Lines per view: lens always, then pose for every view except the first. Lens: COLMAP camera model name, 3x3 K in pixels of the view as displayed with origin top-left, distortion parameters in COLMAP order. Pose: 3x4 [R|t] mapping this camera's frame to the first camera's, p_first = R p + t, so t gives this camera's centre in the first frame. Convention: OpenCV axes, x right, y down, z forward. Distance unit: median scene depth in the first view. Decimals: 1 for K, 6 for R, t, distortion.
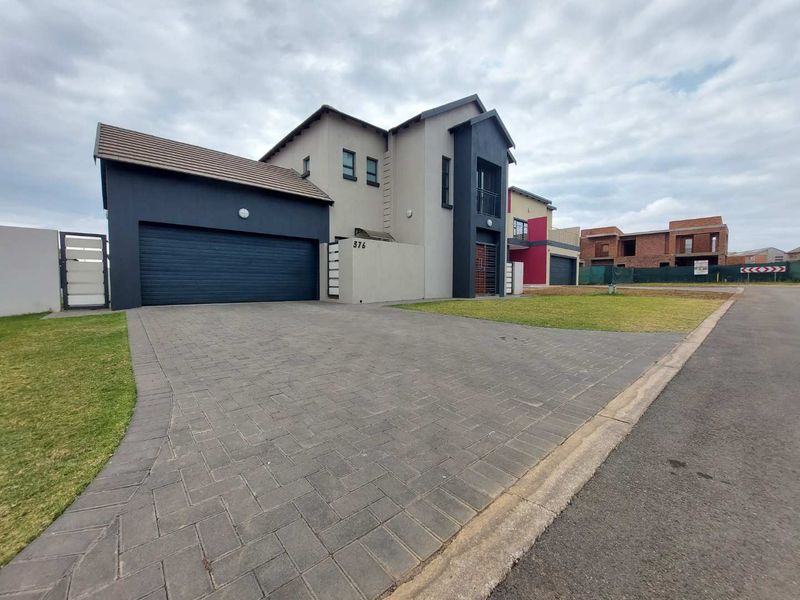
lens RADIAL K [[320.0, 0, 402.5], [0, 320.0, 301.1], [0, 0, 1]] dist [-0.015305, -0.000419]
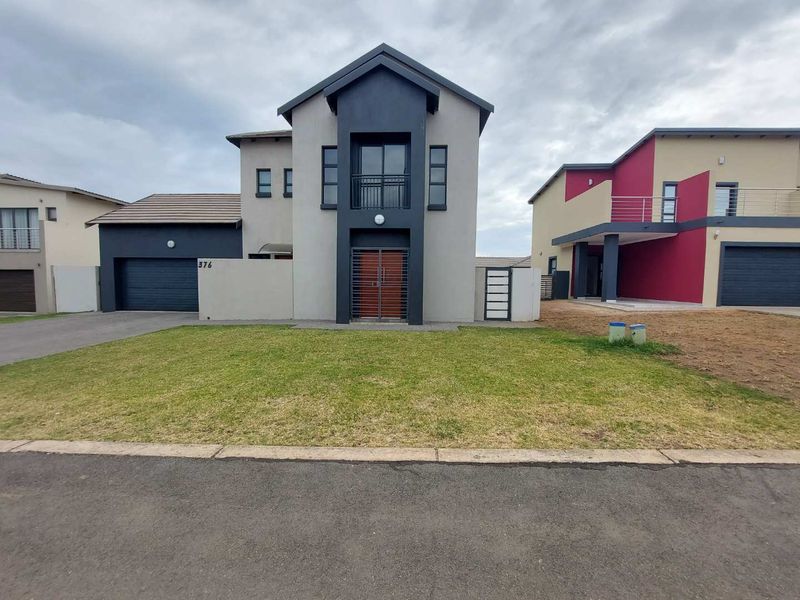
lens RADIAL K [[320.0, 0, 402.5], [0, 320.0, 301.1], [0, 0, 1]] dist [-0.015305, -0.000419]
pose [[0.718113, 0.048858, -0.694210, 0.822898], [-0.044991, 0.998705, 0.023748, -0.085290], [0.694471, 0.014180, 0.719381, 0.540366]]
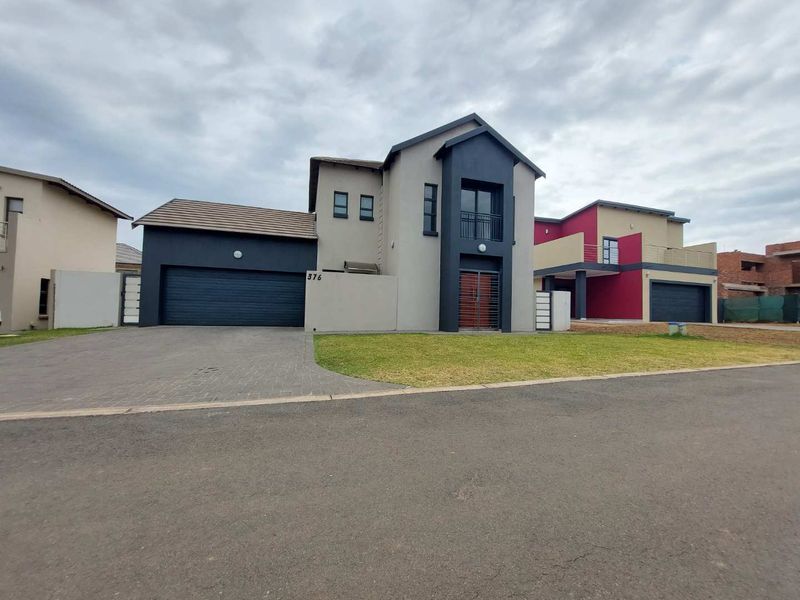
lens RADIAL K [[320.0, 0, 402.5], [0, 320.0, 301.1], [0, 0, 1]] dist [-0.015305, -0.000419]
pose [[0.904193, 0.006434, -0.427076, 0.459616], [-0.046090, 0.995518, -0.082581, -0.015066], [0.424631, 0.094353, 0.900437, 0.125464]]
